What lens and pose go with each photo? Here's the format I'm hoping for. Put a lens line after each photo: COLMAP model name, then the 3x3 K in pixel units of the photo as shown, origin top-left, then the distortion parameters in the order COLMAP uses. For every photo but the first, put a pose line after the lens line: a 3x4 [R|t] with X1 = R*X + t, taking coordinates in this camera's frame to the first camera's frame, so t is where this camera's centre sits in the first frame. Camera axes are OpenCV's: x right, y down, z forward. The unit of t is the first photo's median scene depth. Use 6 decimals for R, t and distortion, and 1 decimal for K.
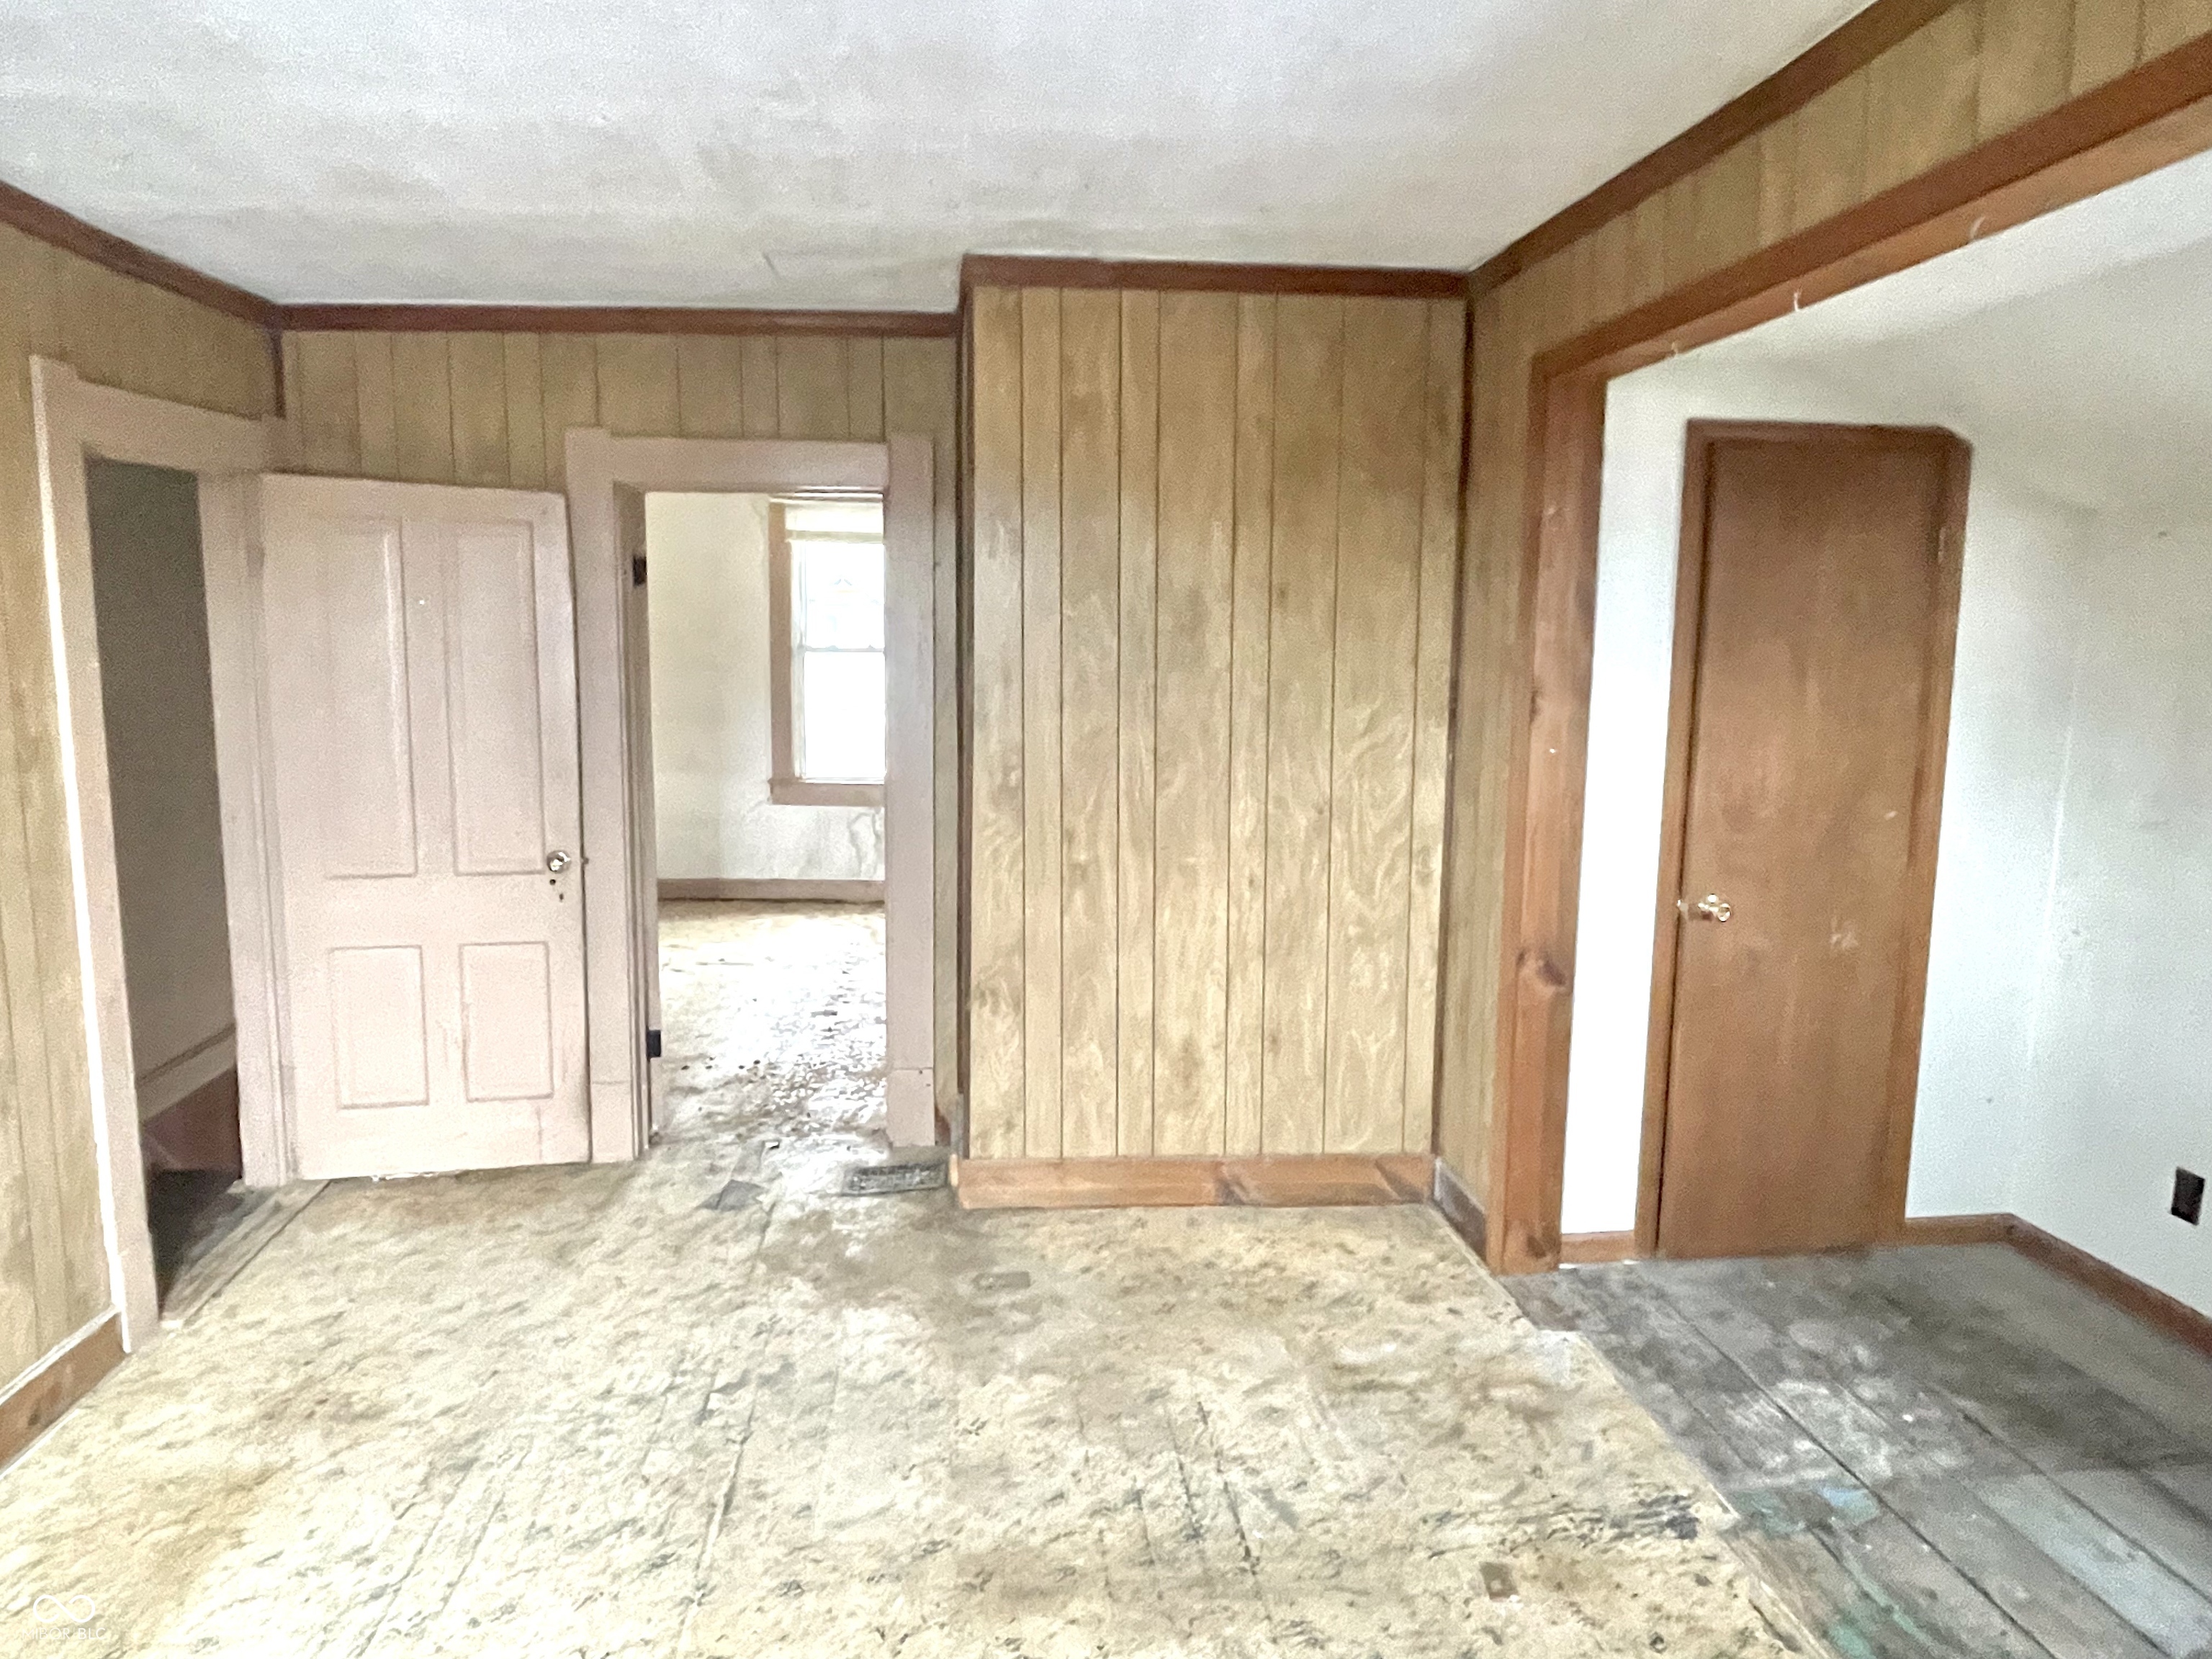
lens RADIAL K [[1378.1, 0, 1111.5], [0, 1378.1, 818.8], [0, 0, 1]] dist [0.007920, -0.012569]
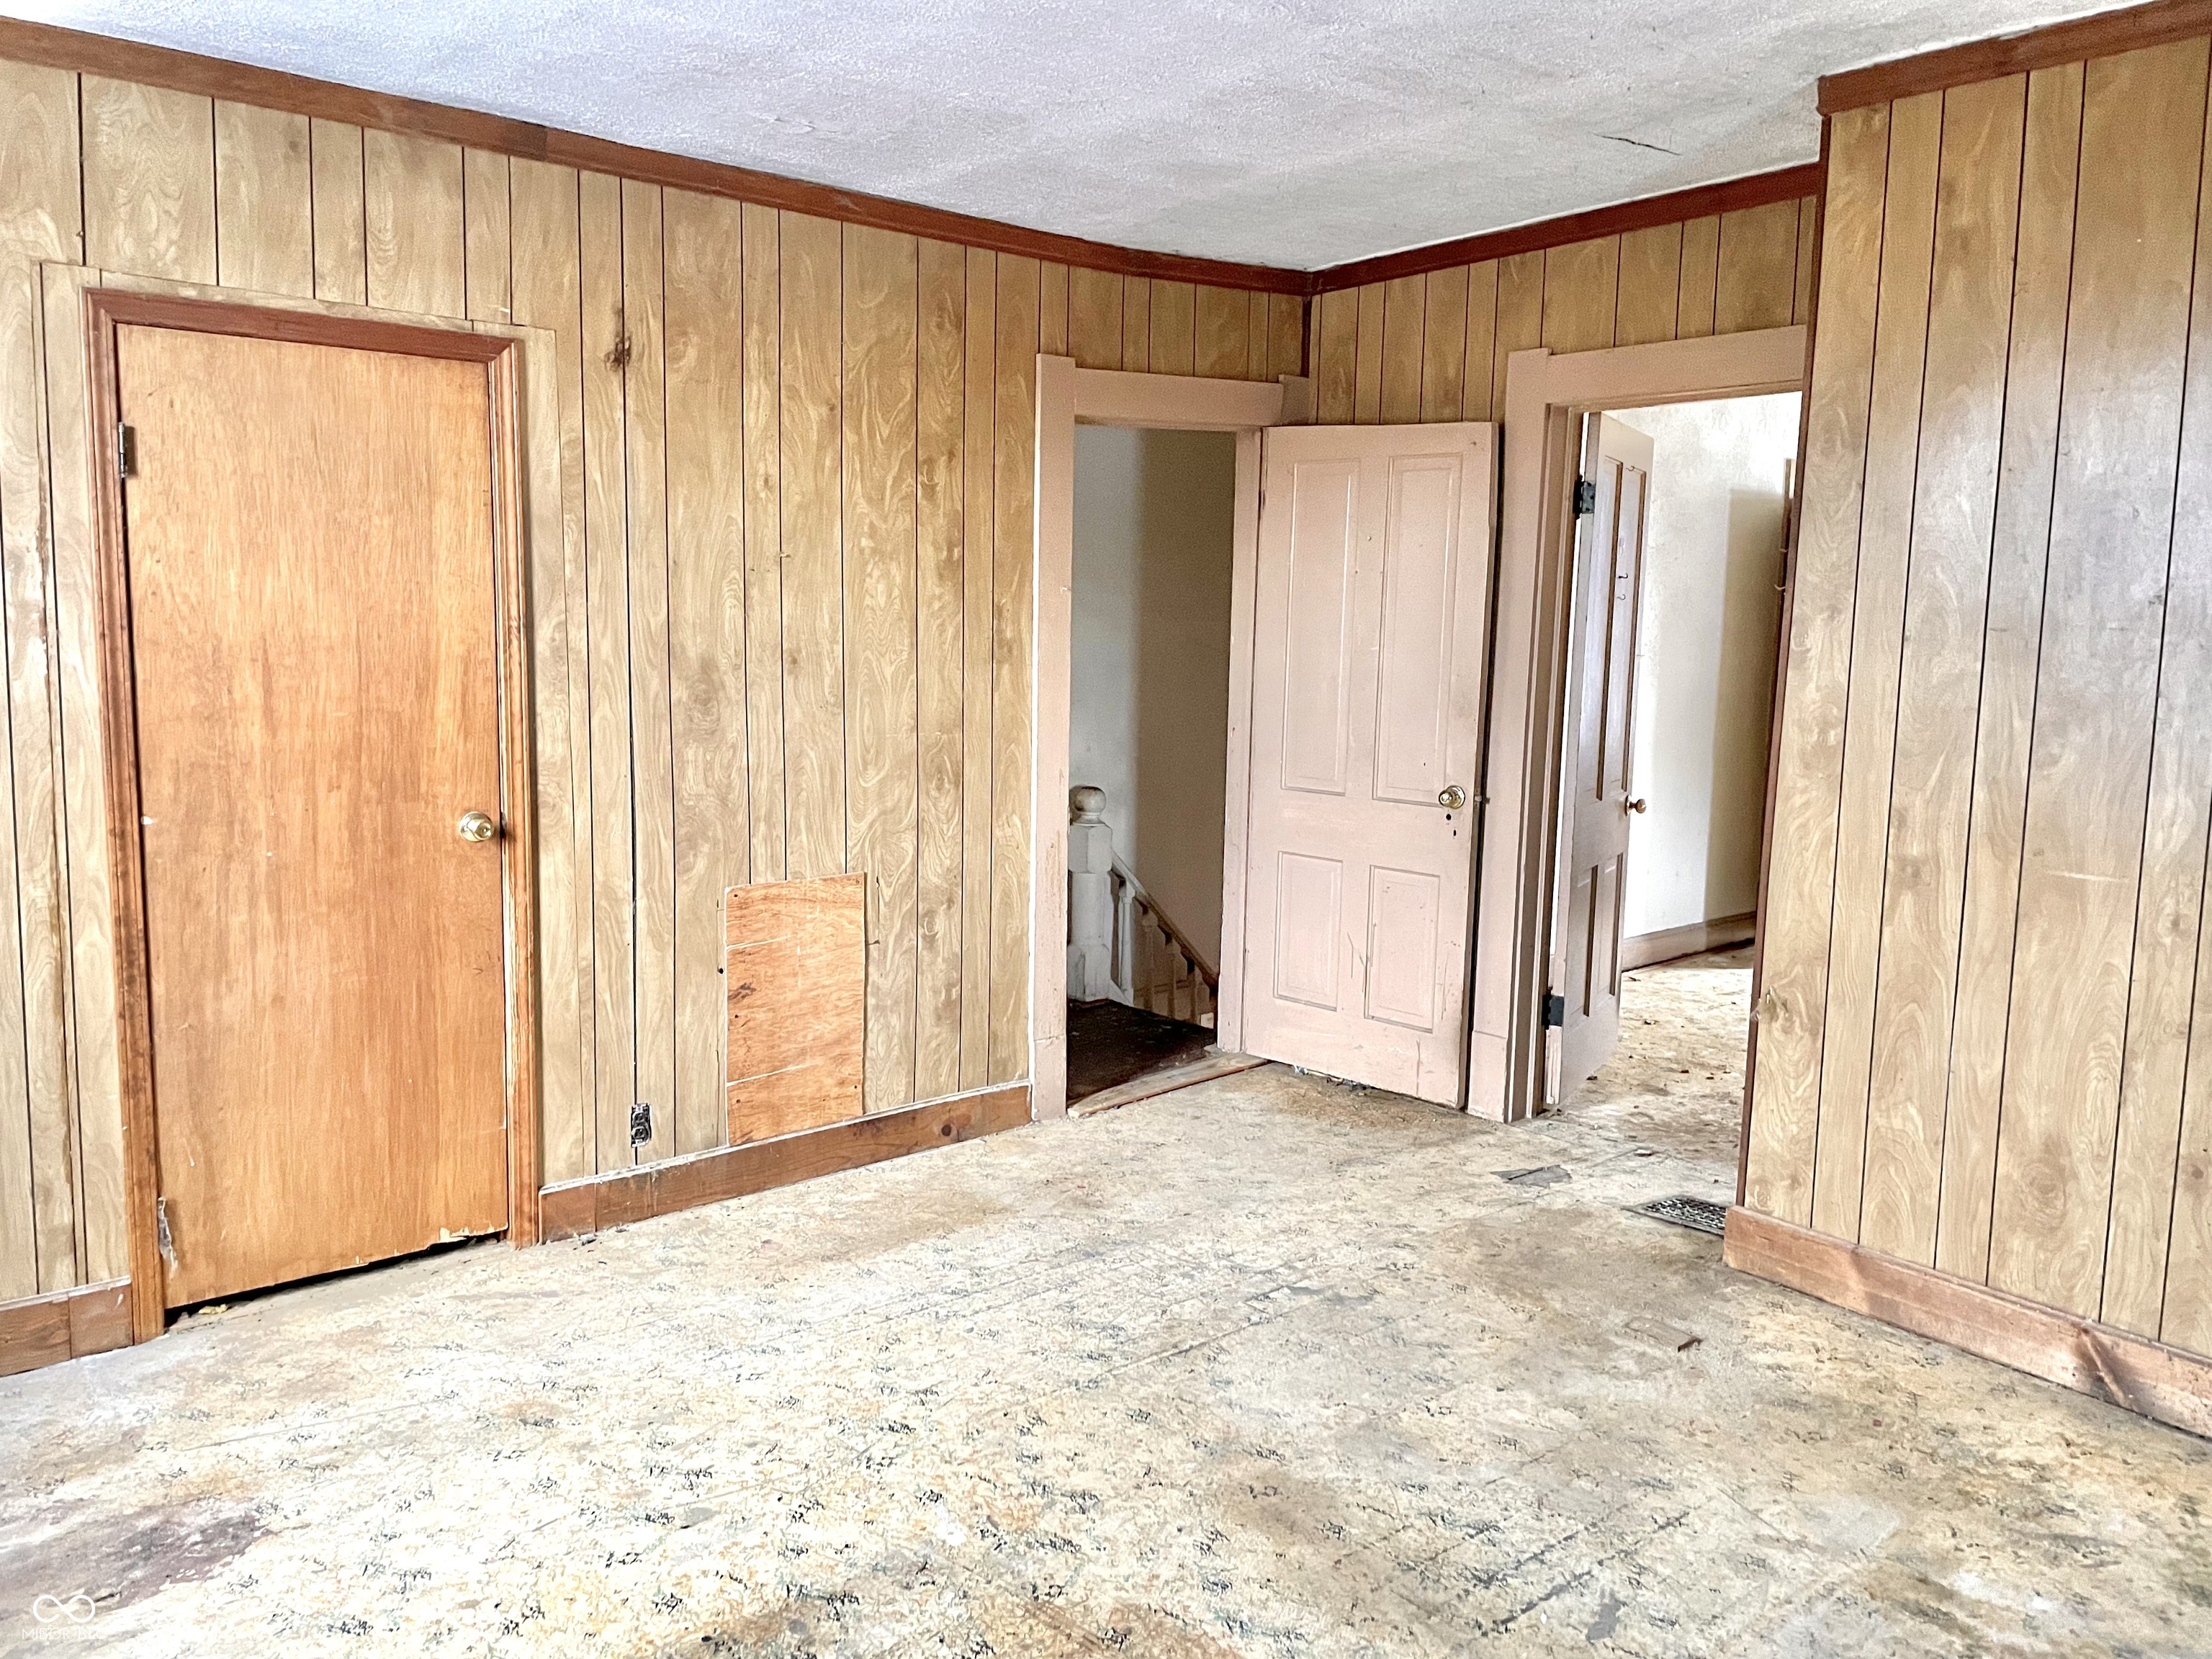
lens RADIAL K [[1700.1, 0, 1110.0], [0, 1700.1, 825.0], [0, 0, 1]] dist [0.096388, -0.118491]
pose [[0.553637, 0.110142, -0.825442, 0.529125], [-0.117682, 0.991615, 0.053384, 0.016329], [0.824401, 0.067585, 0.561956, 0.119361]]
